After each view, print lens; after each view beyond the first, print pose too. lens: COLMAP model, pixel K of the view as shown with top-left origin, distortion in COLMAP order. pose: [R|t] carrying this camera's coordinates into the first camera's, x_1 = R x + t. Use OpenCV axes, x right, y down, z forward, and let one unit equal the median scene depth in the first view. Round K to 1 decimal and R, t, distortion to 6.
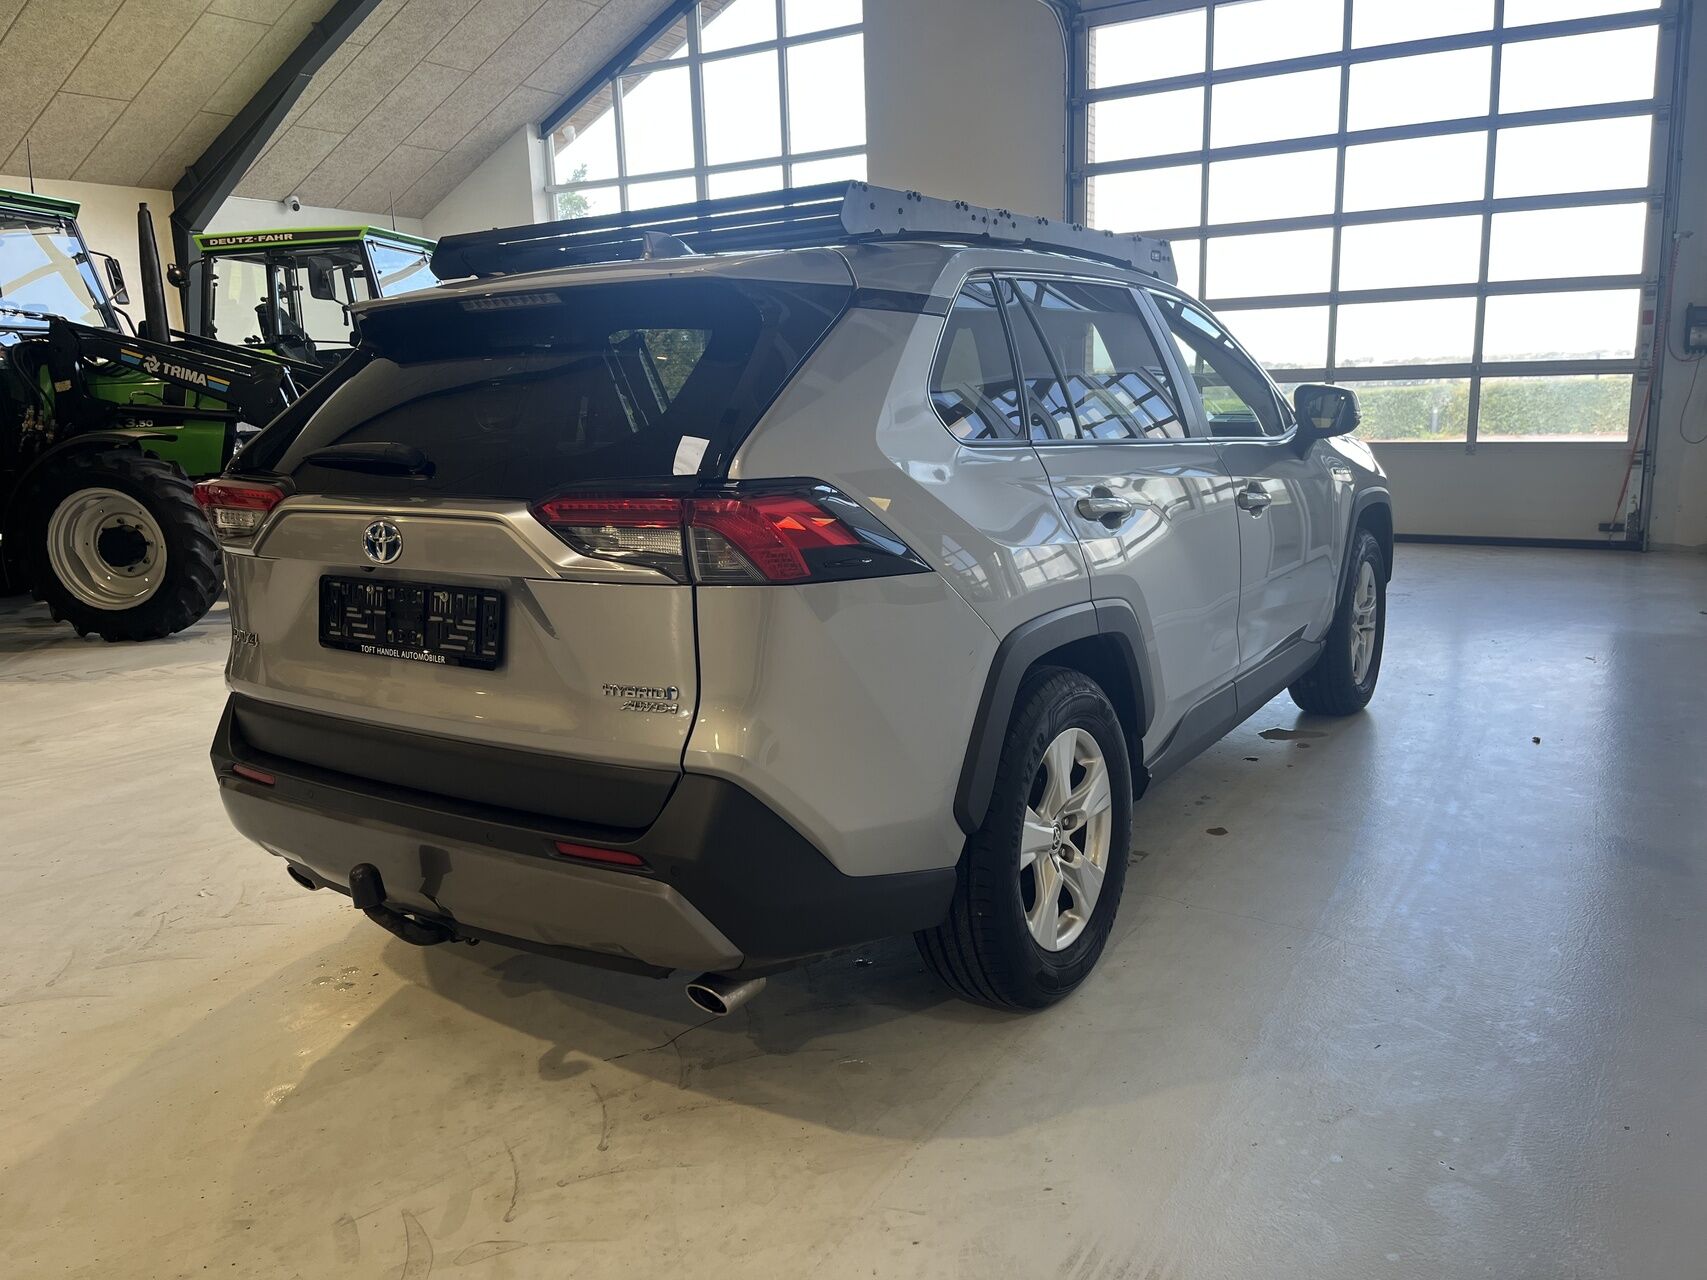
lens RADIAL K [[1273.2, 0, 842.5], [0, 1273.2, 627.8], [0, 0, 1]] dist [0.010643, -0.013335]
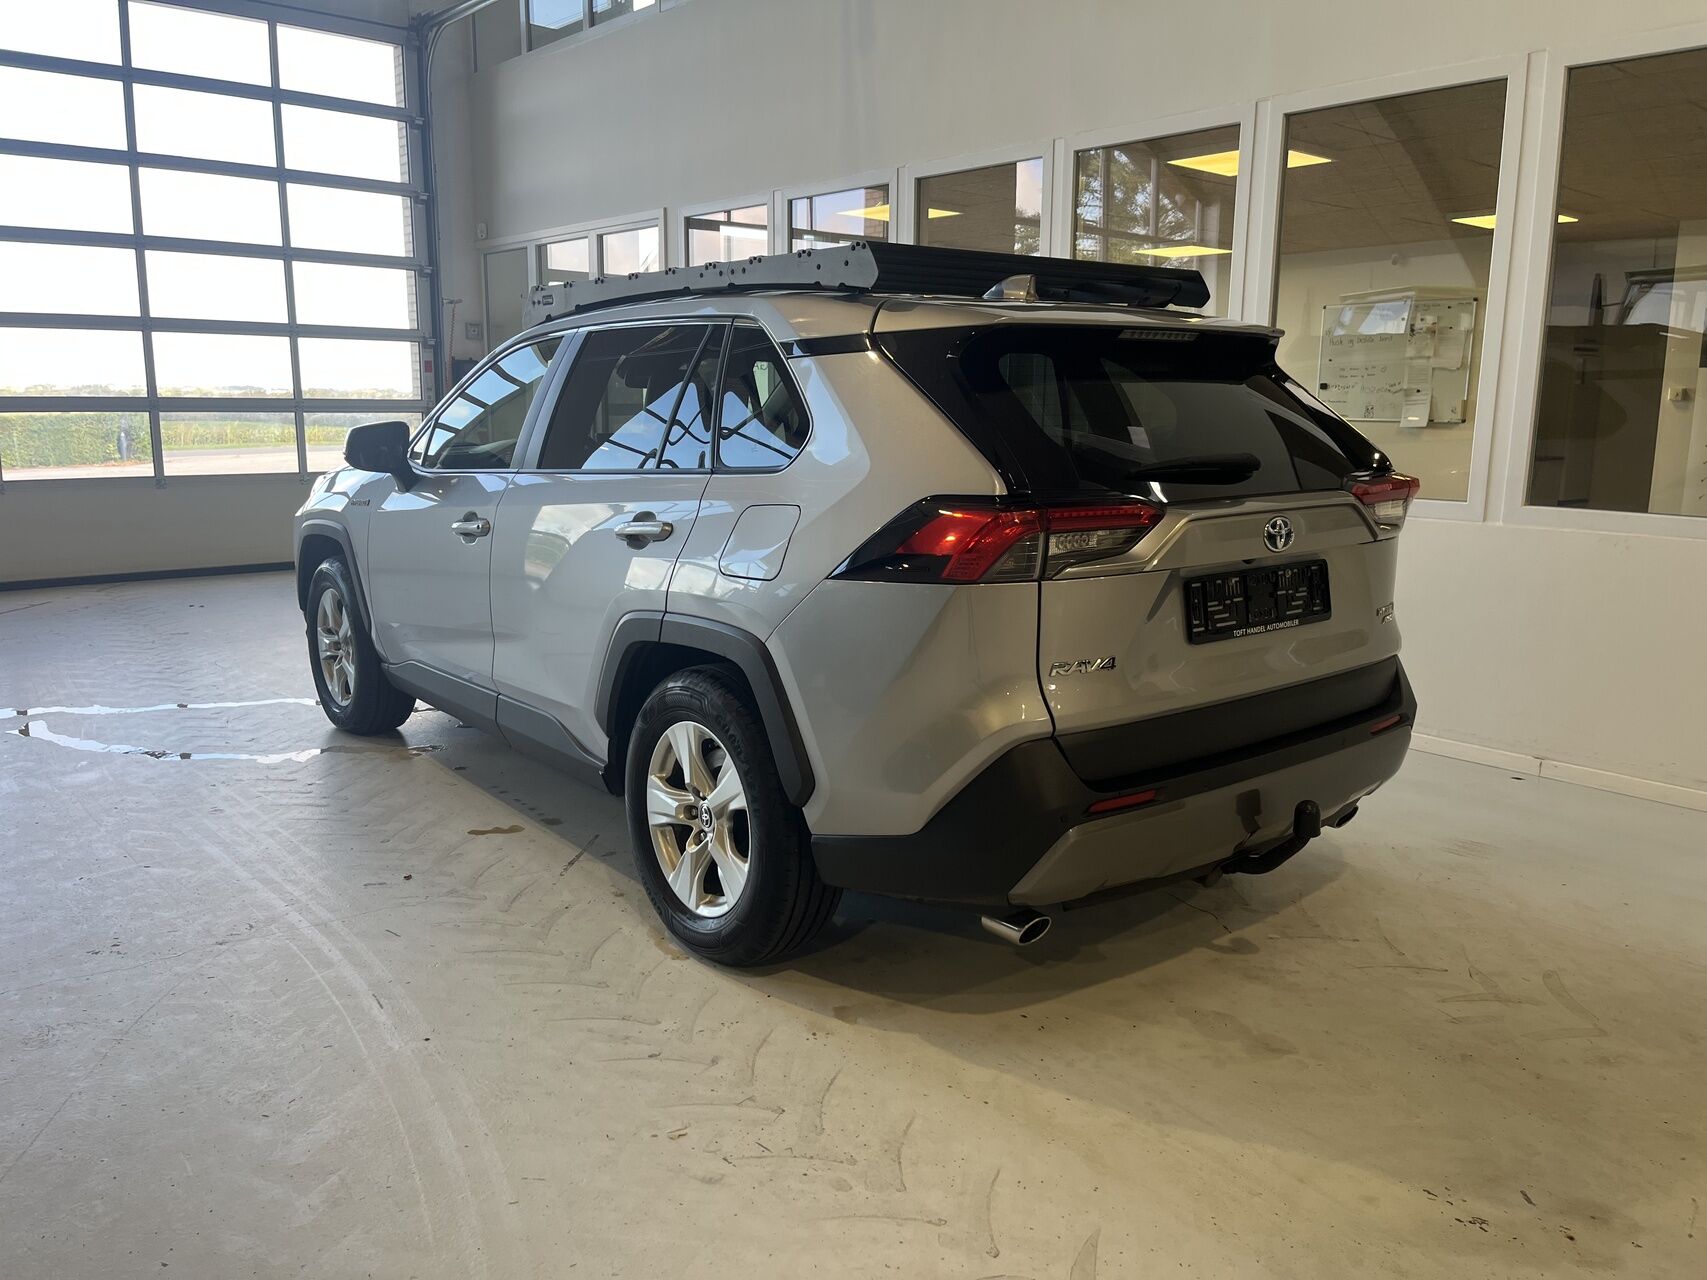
lens RADIAL K [[1273.2, 0, 847.8], [0, 1273.2, 635.1], [0, 0, 1]] dist [0.010643, -0.013335]
pose [[0.311487, -0.140455, 0.939813, -1.467305], [0.163170, 0.982232, 0.092714, -0.136111], [-0.936136, 0.124470, 0.328871, 0.900539]]
